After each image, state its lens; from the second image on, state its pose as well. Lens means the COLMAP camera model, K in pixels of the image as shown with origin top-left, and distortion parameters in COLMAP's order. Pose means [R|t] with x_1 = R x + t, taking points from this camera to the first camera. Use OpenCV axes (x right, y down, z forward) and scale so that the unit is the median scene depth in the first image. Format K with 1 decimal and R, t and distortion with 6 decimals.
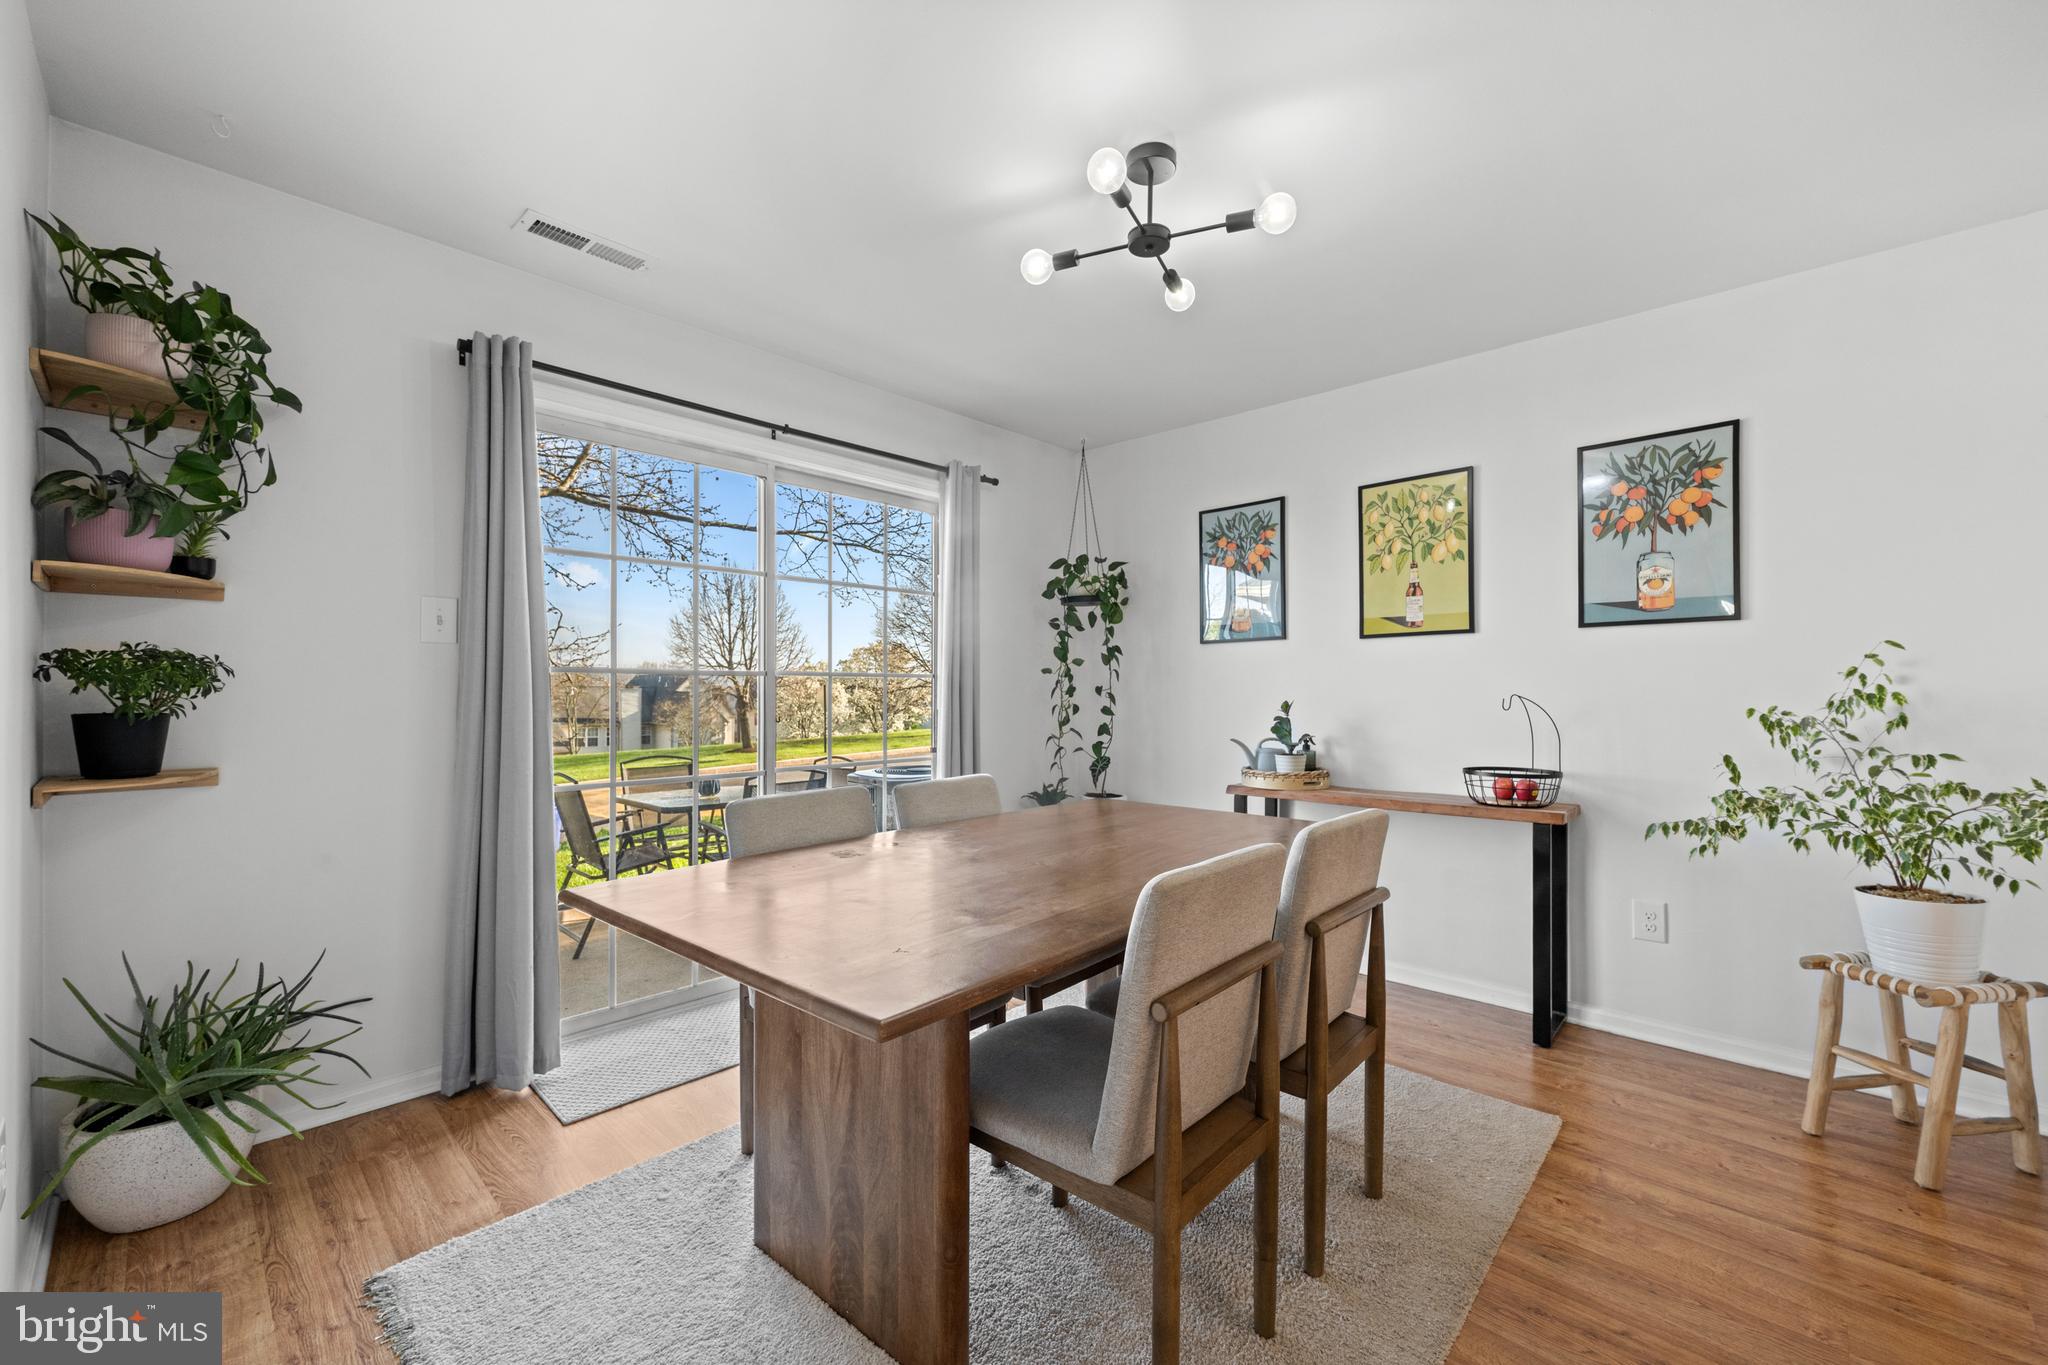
lens RADIAL K [[819.0, 0, 1028.0], [0, 819.0, 688.8], [0, 0, 1]] dist [-0.003311, 0.000499]
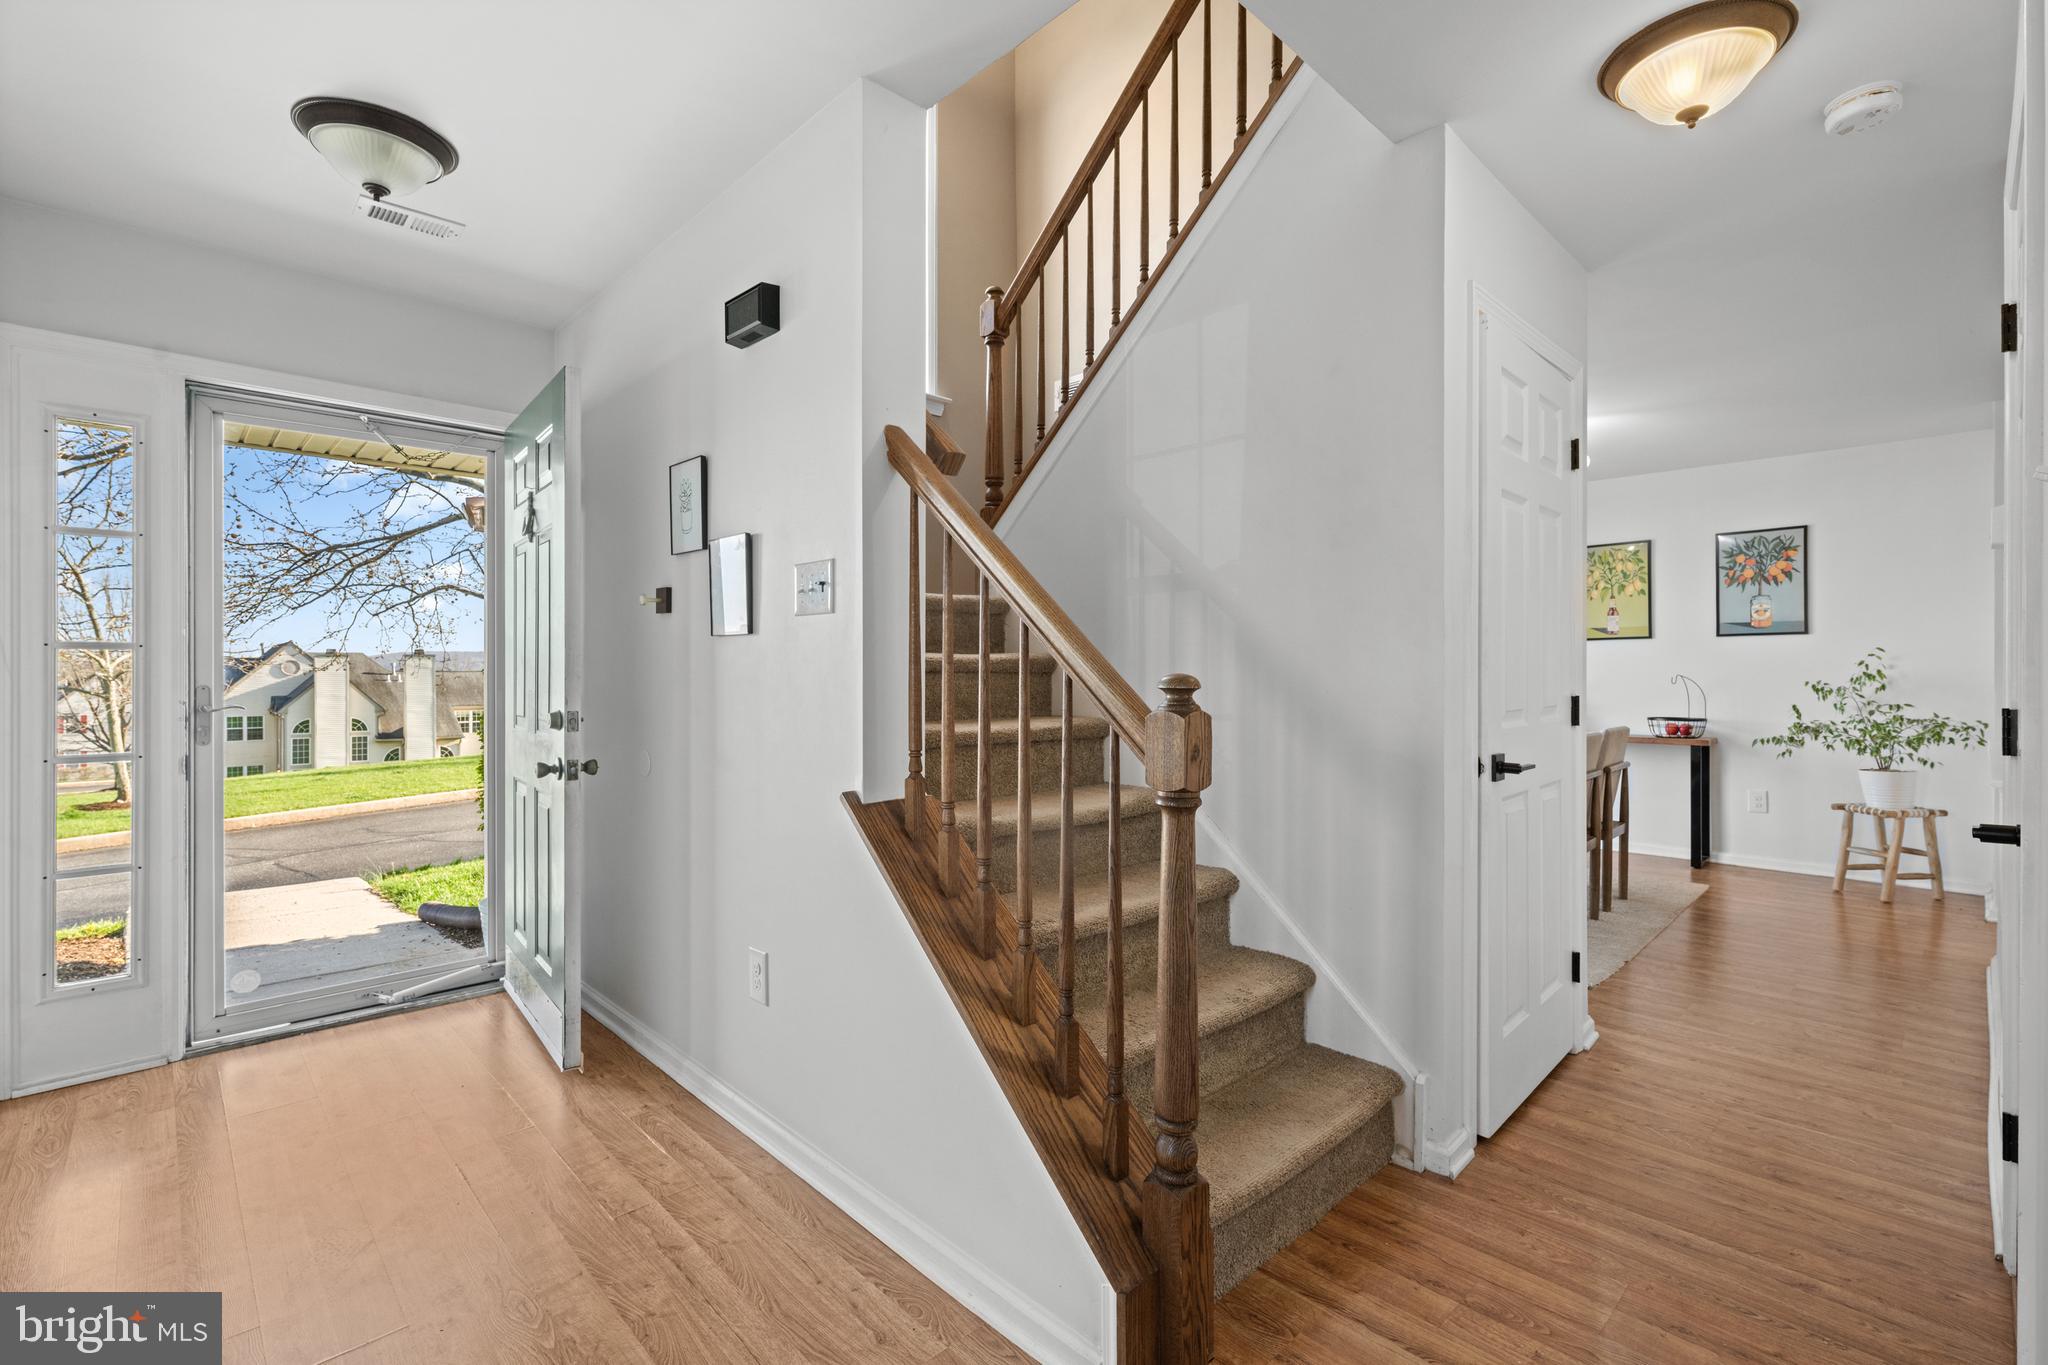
lens RADIAL K [[904.1, 0, 1024.2], [0, 904.1, 671.0], [0, 0, 1]] dist [-0.003472, -0.000620]
pose [[0.998524, -0.001880, -0.054279, -0.698331], [0.001956, 0.999997, 0.001356, -0.006626], [0.054276, -0.001461, 0.998525, -1.004268]]
